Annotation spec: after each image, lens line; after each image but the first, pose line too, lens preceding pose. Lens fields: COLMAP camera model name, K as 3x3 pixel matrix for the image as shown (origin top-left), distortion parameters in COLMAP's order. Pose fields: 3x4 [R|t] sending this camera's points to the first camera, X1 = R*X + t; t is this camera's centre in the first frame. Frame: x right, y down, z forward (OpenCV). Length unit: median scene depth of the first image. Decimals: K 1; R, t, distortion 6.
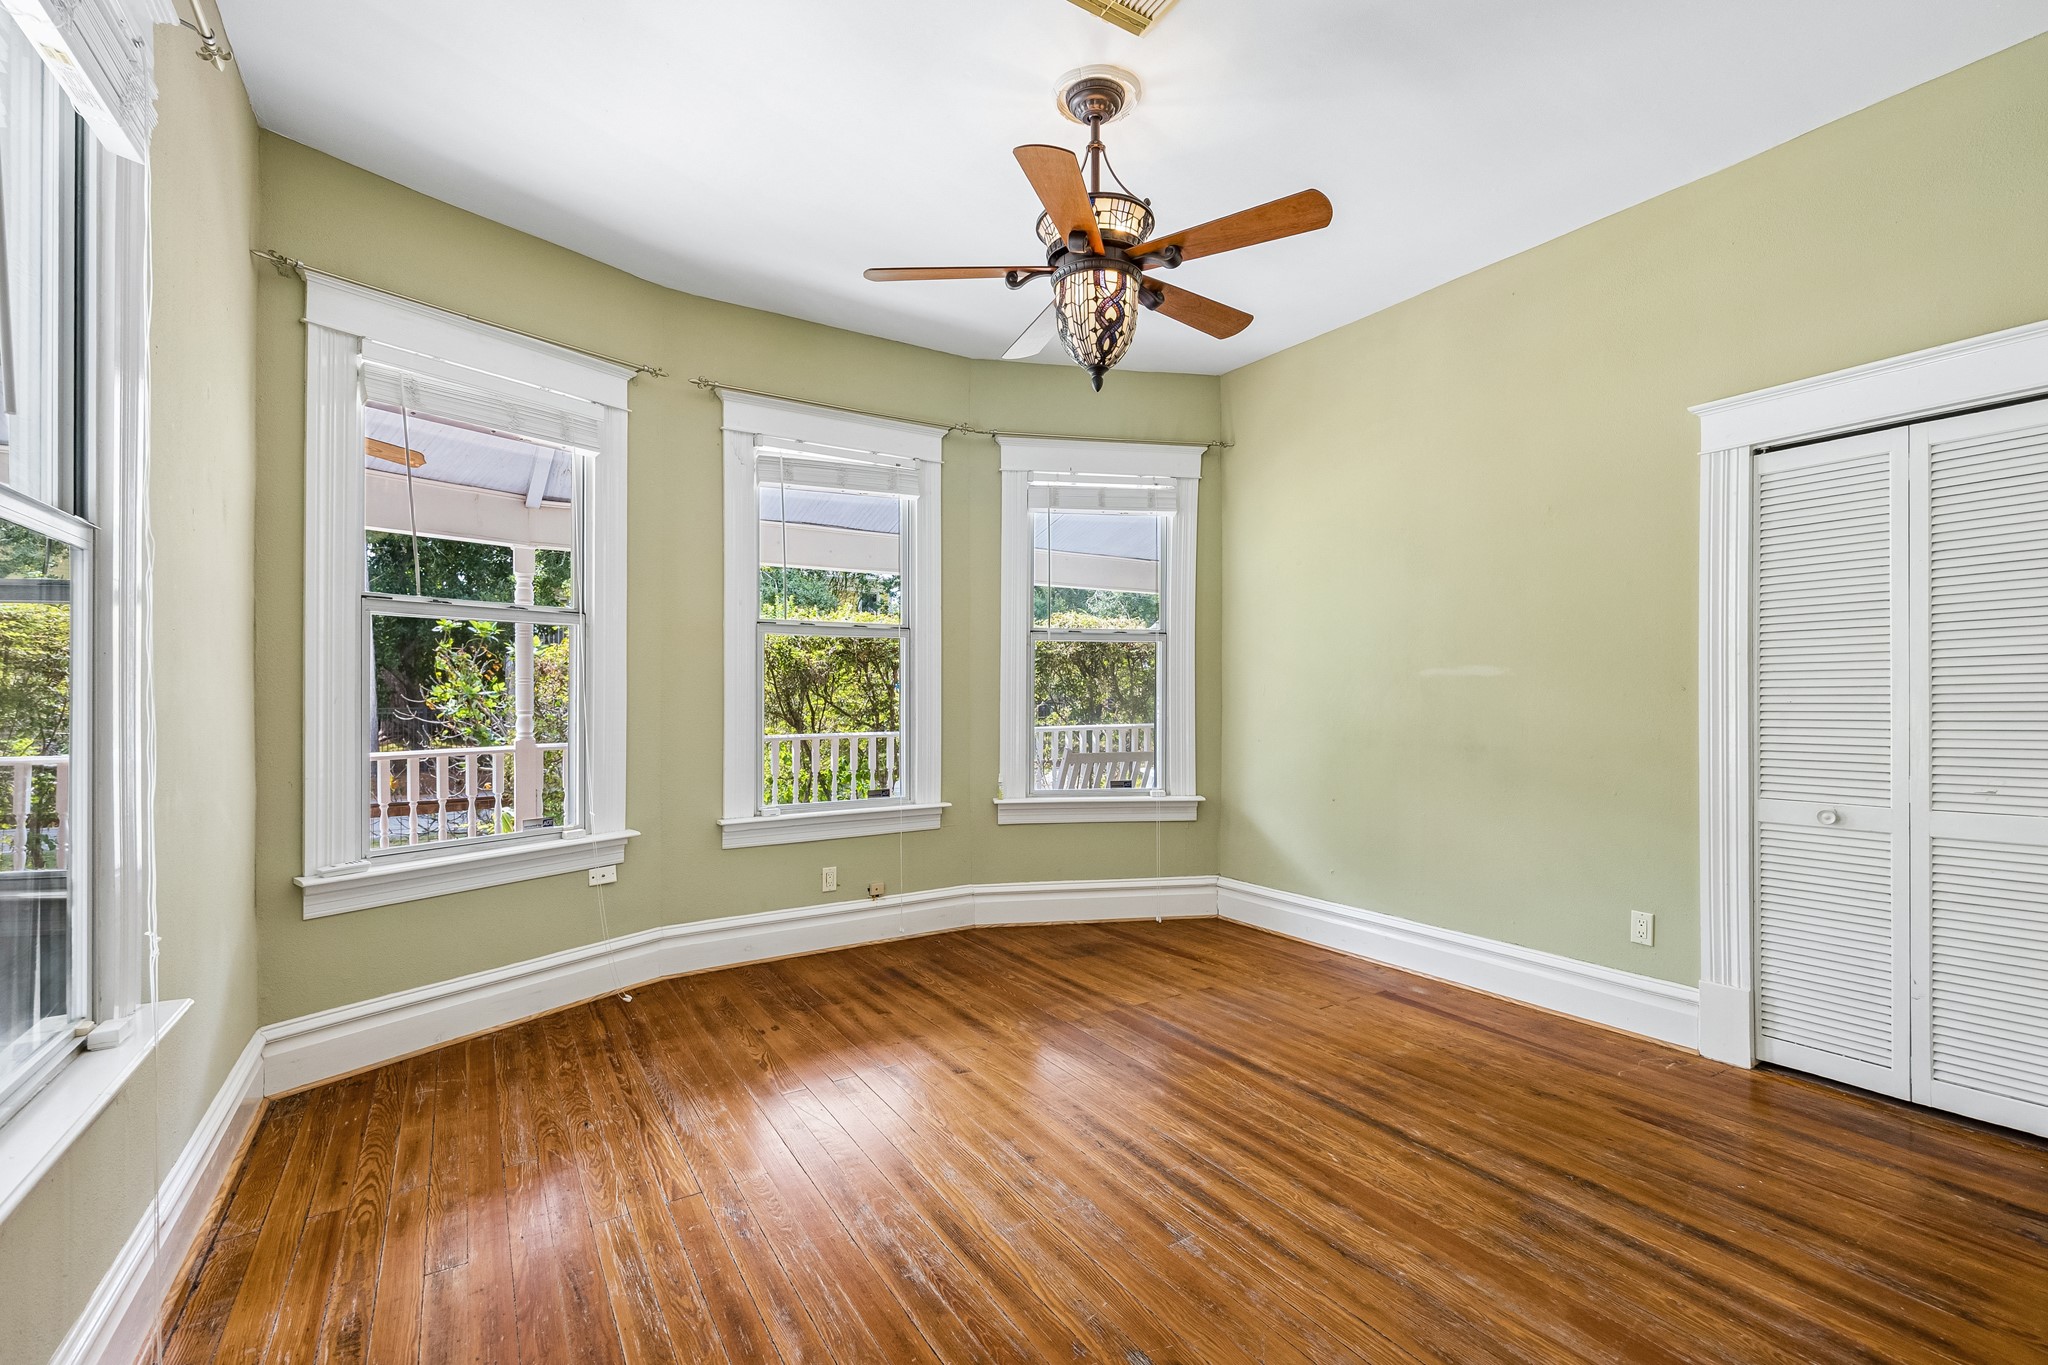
lens RADIAL K [[900.2, 0, 1029.1], [0, 900.2, 691.0], [0, 0, 1]] dist [-0.002392, 0.002299]
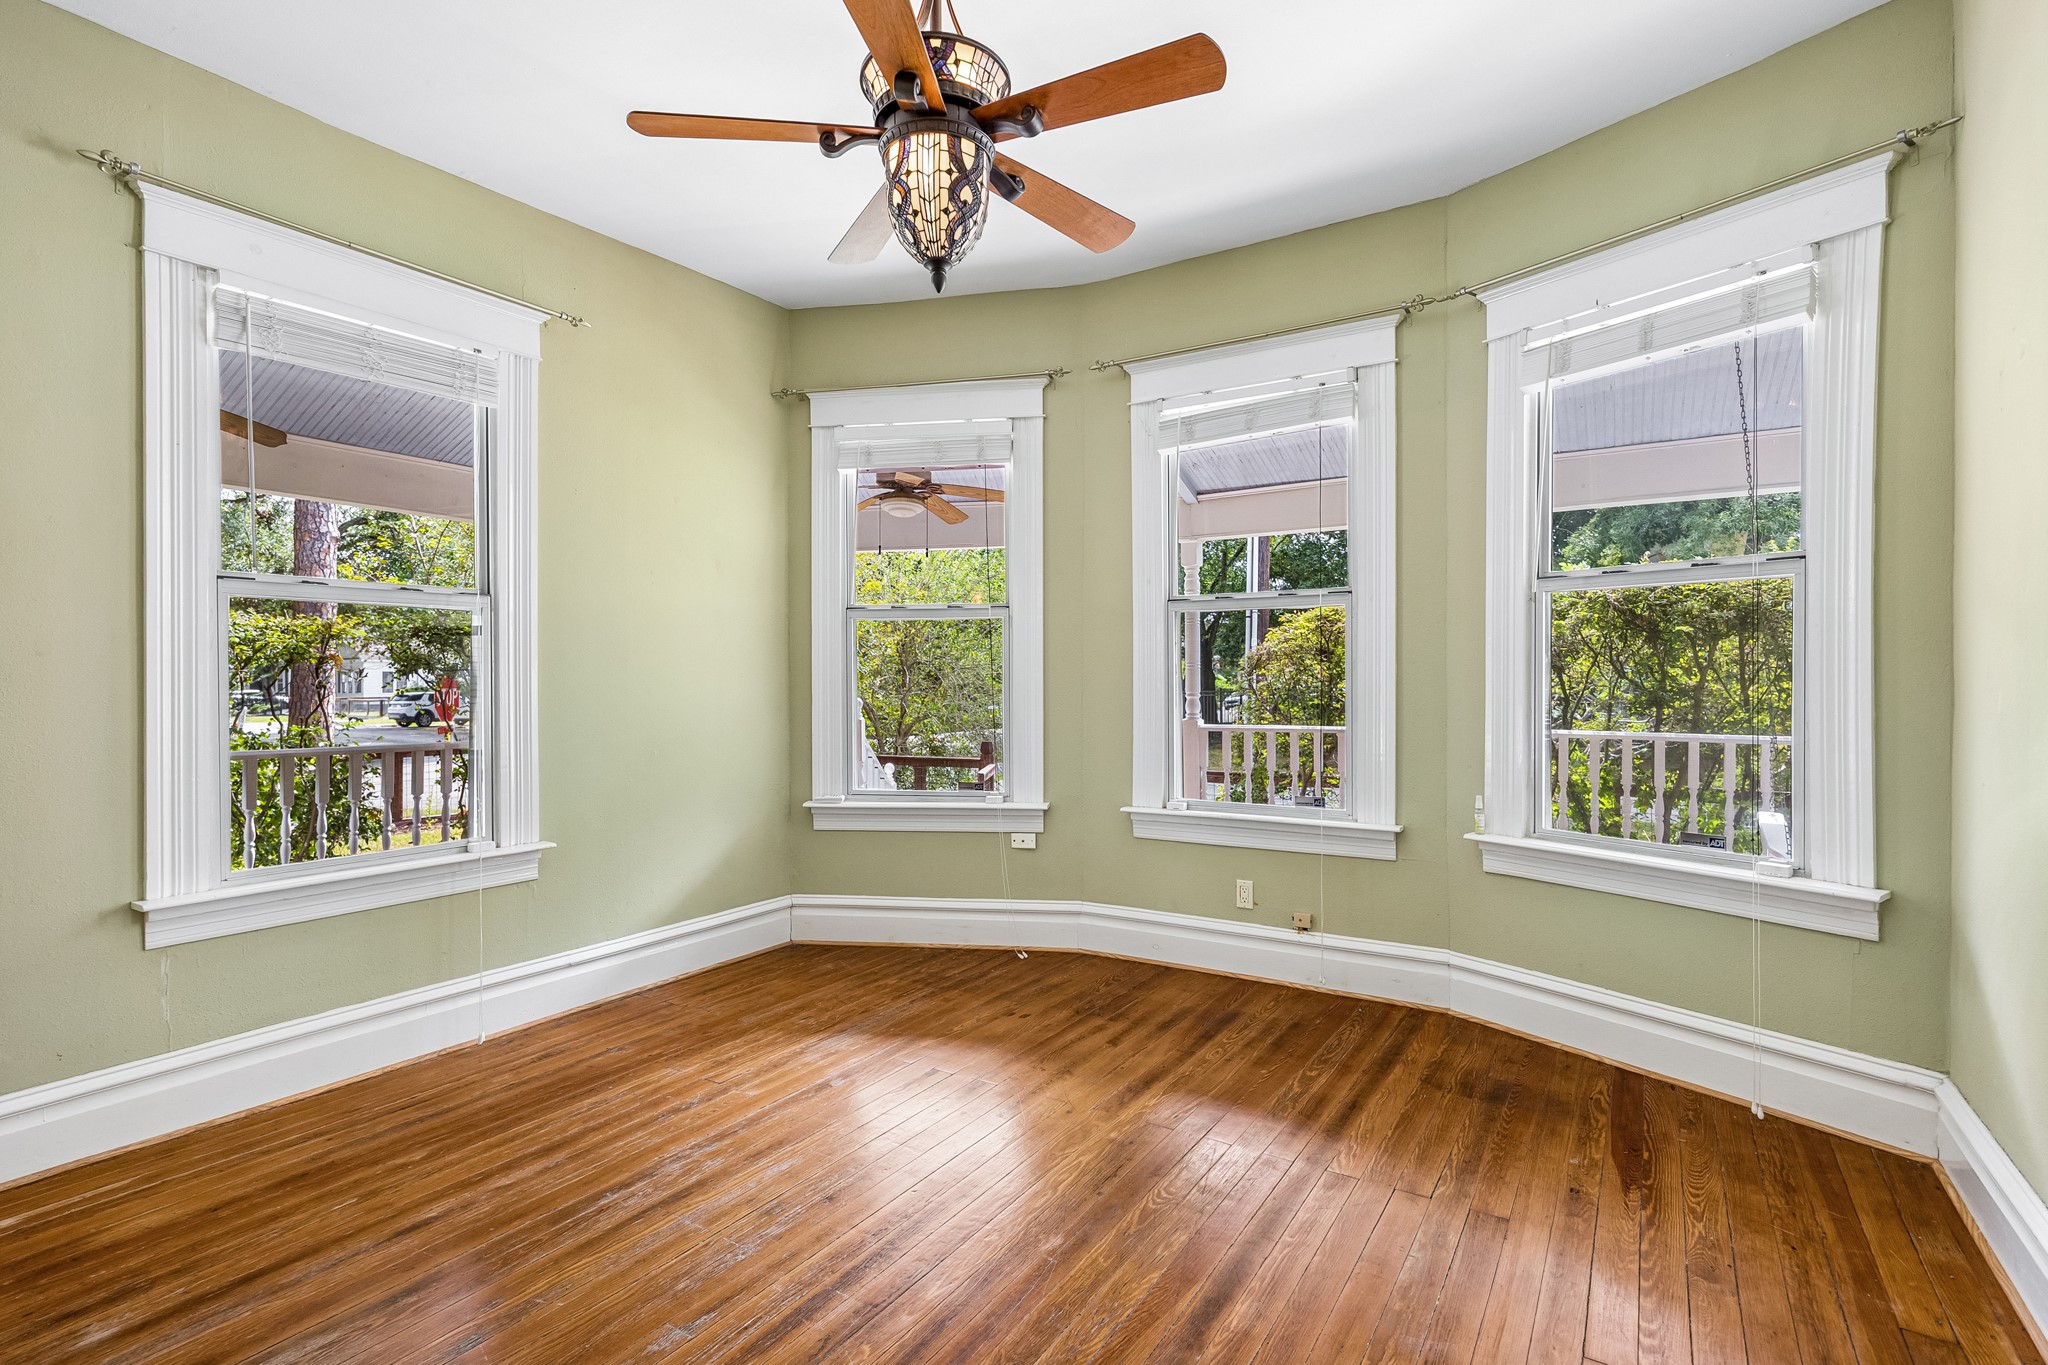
lens RADIAL K [[968.7, 0, 1028.6], [0, 968.7, 681.7], [0, 0, 1]] dist [0.001857, 0.000533]
pose [[0.426524, 0.004793, -0.904463, 0.583238], [0.004124, 0.999965, 0.007243, -0.000424], [0.904467, -0.006819, 0.426490, 0.472400]]
